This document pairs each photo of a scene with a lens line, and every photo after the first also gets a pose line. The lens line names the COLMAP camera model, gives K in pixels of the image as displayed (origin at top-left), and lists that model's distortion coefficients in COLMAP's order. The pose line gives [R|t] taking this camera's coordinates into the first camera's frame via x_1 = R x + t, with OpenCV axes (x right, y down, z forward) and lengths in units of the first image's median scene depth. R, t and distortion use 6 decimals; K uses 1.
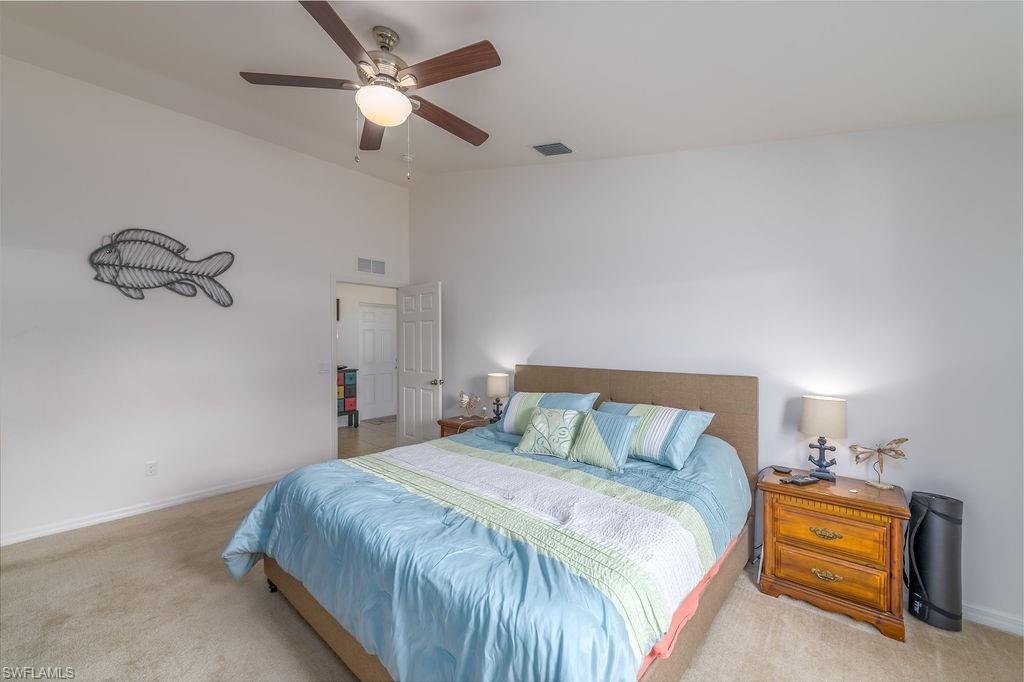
lens RADIAL K [[404.3, 0, 512.6], [0, 404.3, 344.3], [0, 0, 1]] dist [-0.003497, 0.000442]
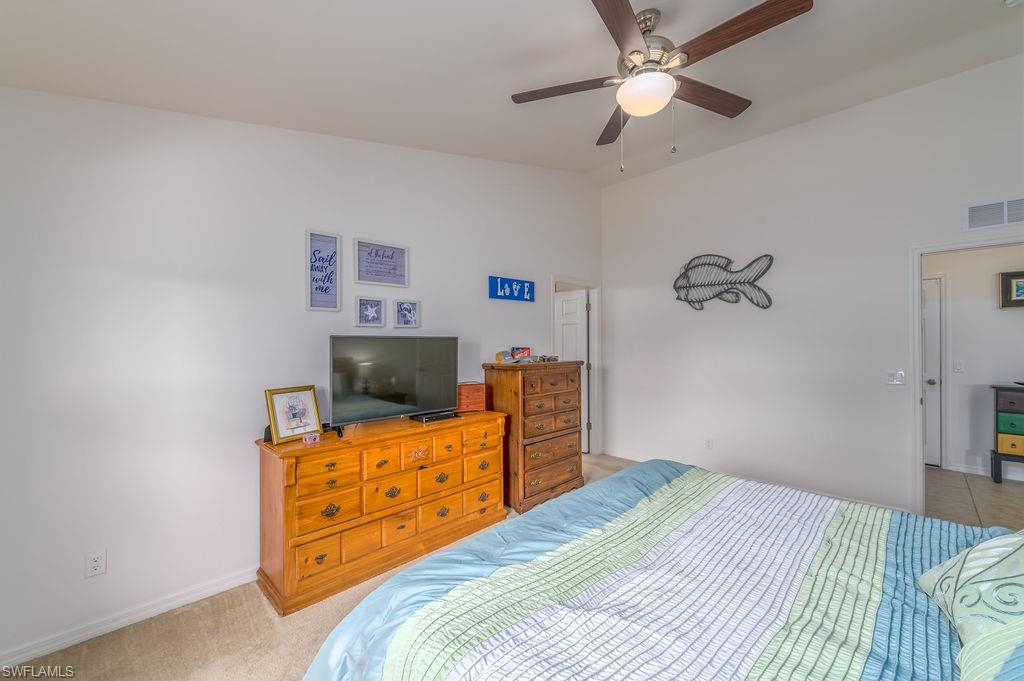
lens RADIAL K [[406.4, 0, 515.3], [0, 406.4, 340.9], [0, 0, 1]] dist [0.004113, -0.002094]
pose [[-0.062957, -0.005651, -0.998000, 0.403070], [-0.005050, 0.999973, -0.005344, -0.001315], [0.998003, 0.004703, -0.062984, 0.466784]]
